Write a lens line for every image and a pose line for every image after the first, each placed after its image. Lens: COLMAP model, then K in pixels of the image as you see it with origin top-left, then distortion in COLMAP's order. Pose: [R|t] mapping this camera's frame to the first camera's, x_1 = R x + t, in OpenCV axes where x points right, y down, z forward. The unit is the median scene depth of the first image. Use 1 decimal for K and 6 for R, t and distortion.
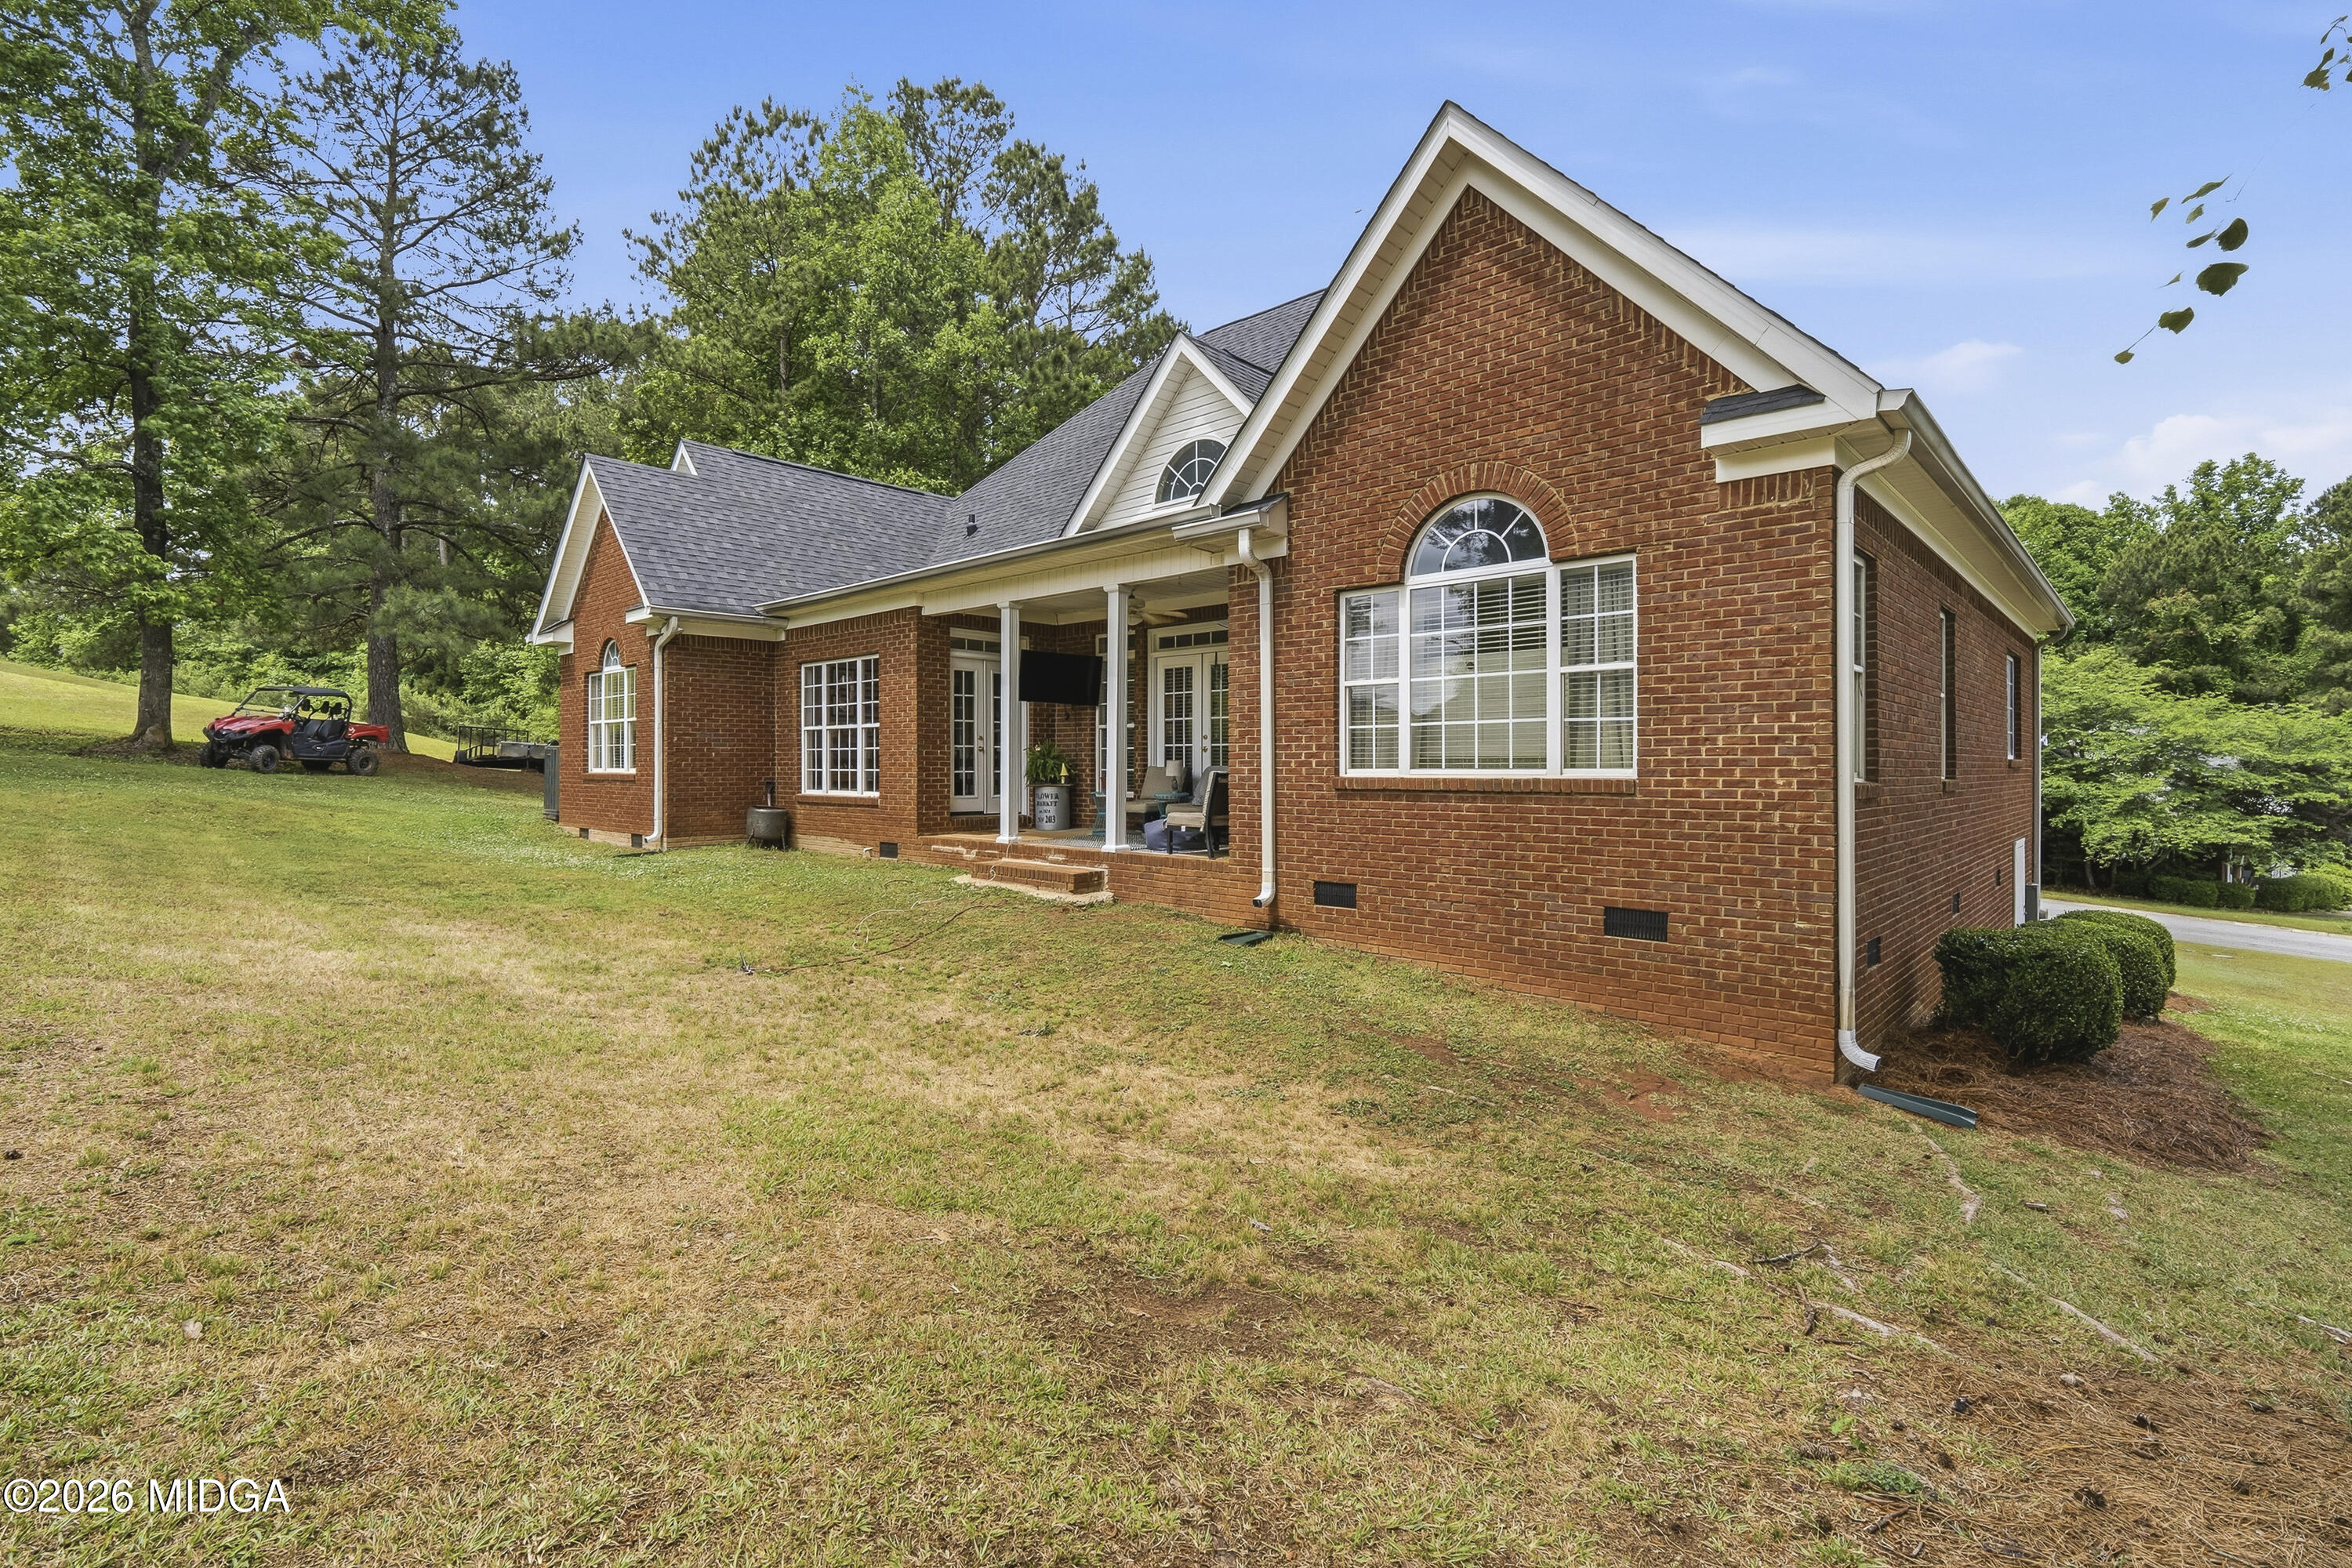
lens RADIAL K [[1076.9, 0, 1176.2], [0, 1076.9, 765.3], [0, 0, 1]] dist [-0.013427, 0.000413]
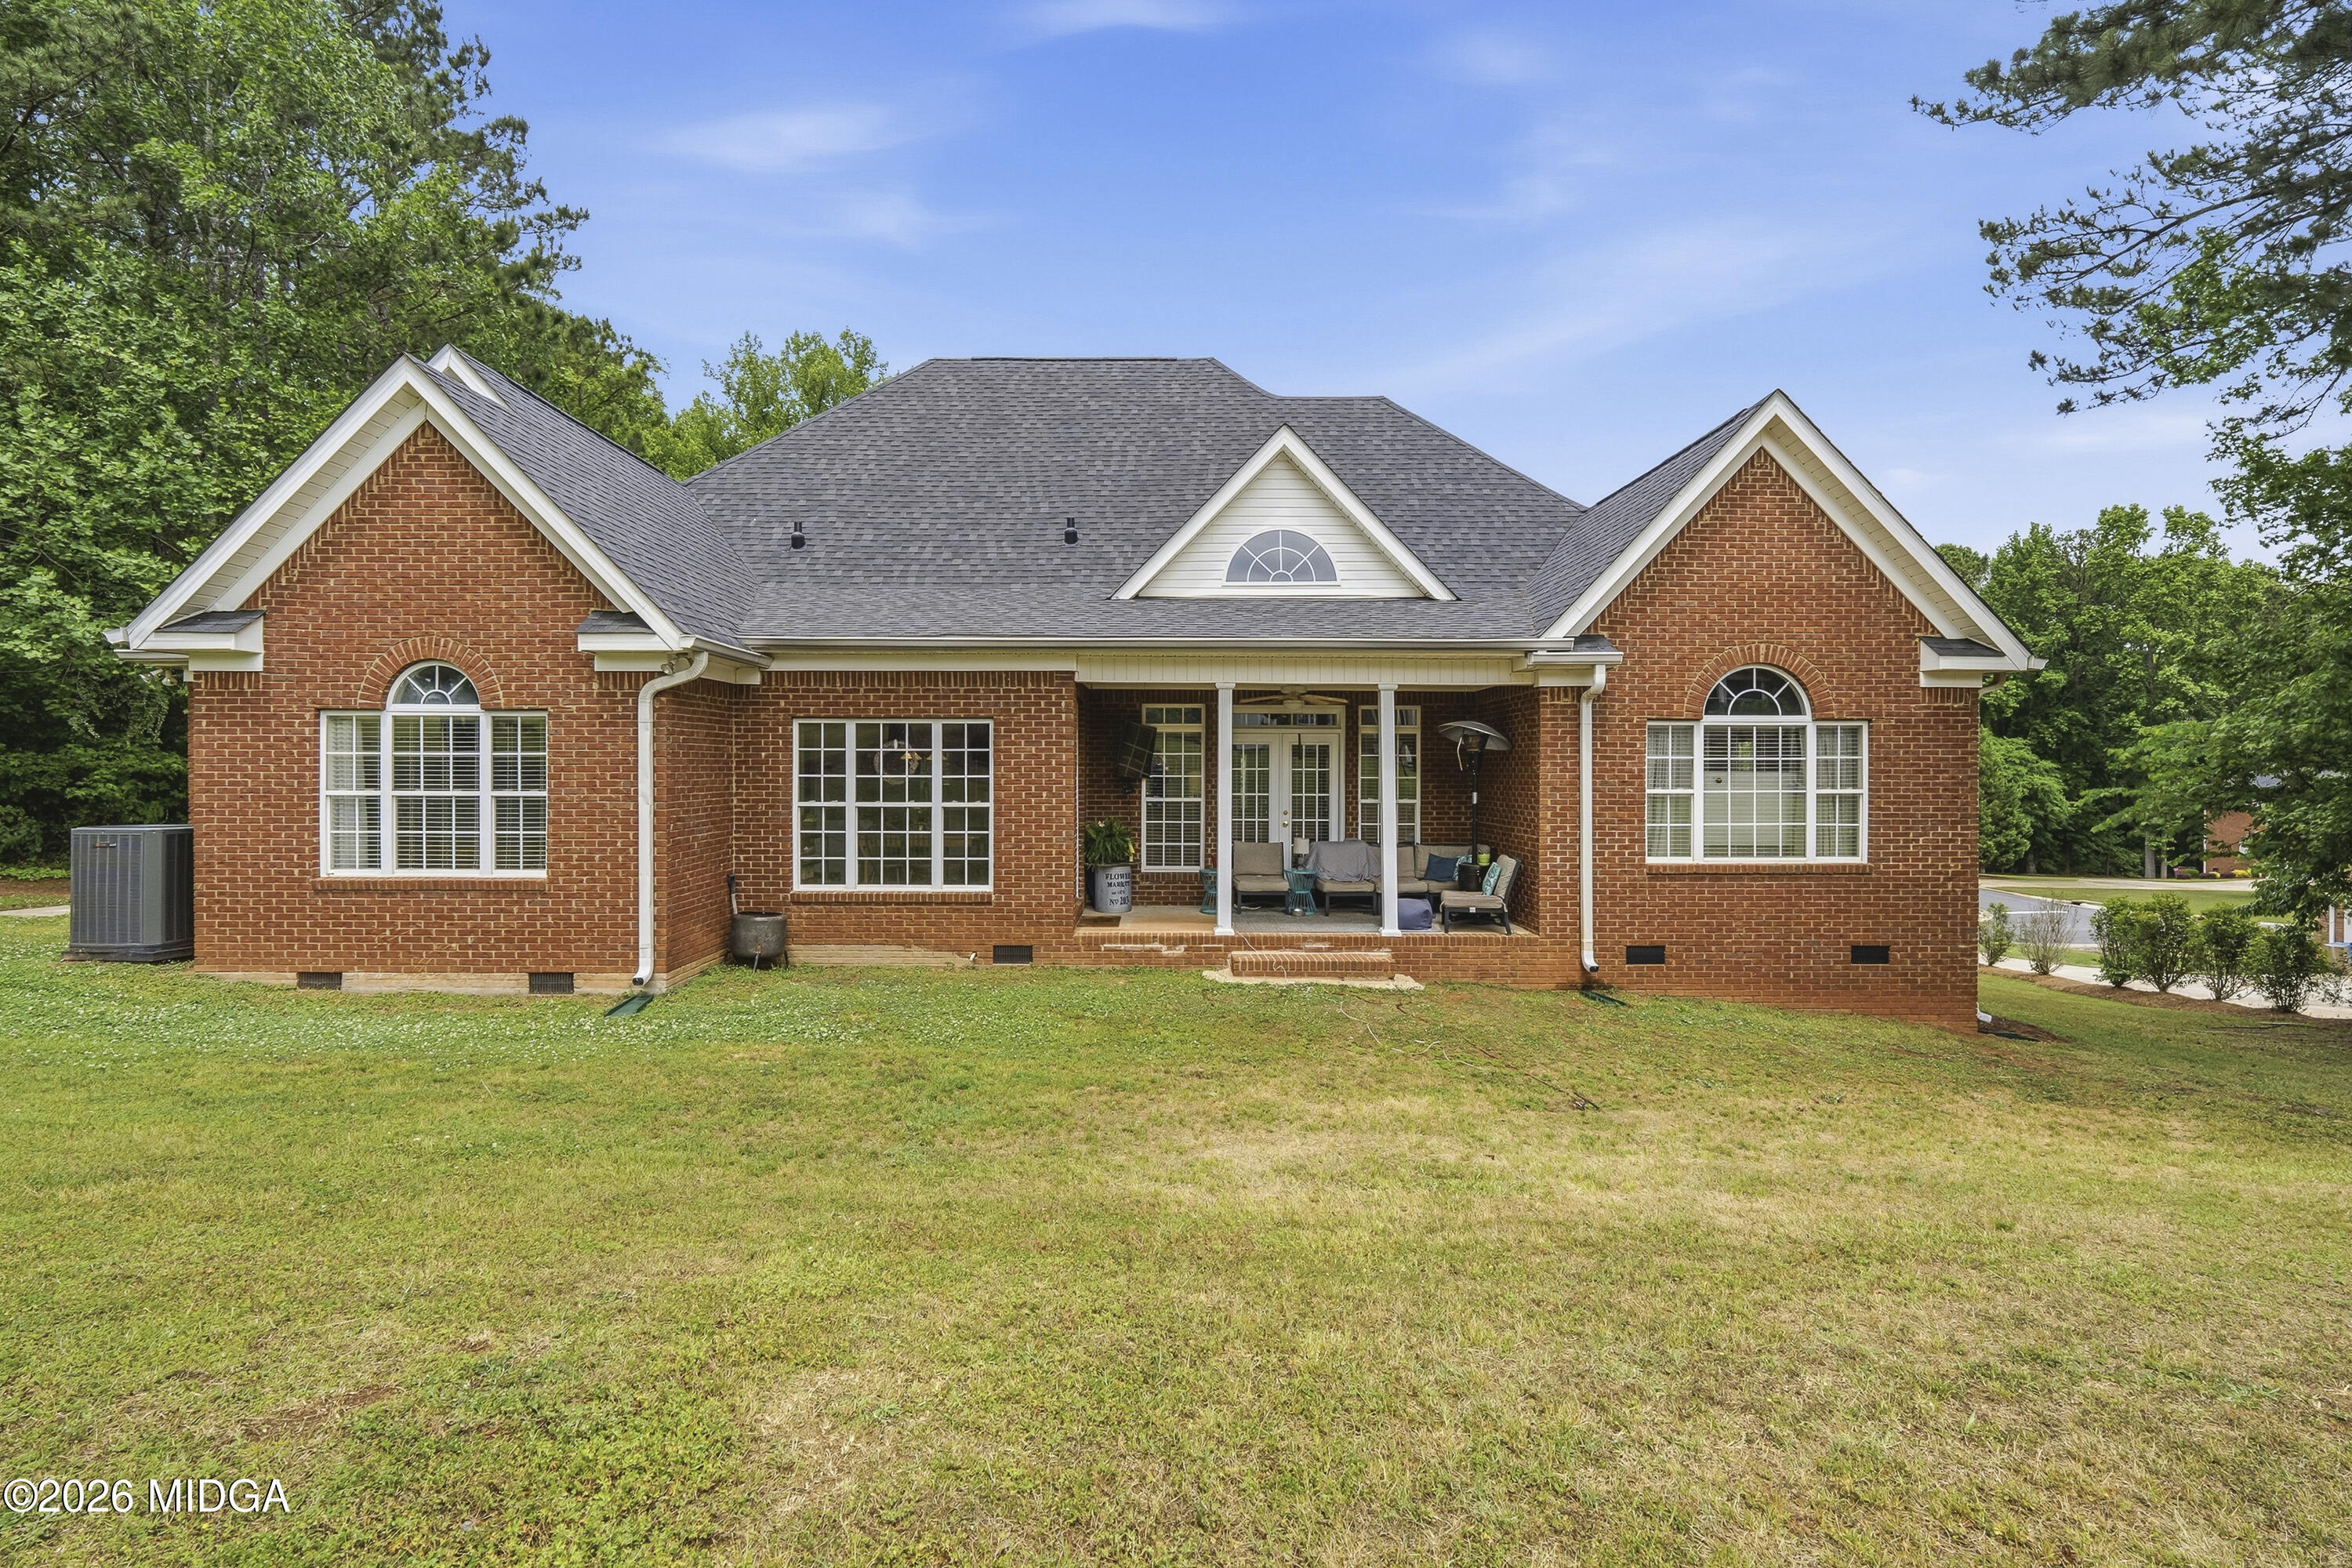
lens RADIAL K [[1058.4, 0, 1168.6], [0, 1058.4, 772.7], [0, 0, 1]] dist [-0.012440, 0.001266]
pose [[0.725356, -0.003227, 0.688366, -0.780887], [-0.002678, 0.999968, 0.007510, -0.073189], [-0.688369, -0.007291, 0.725324, 0.327843]]
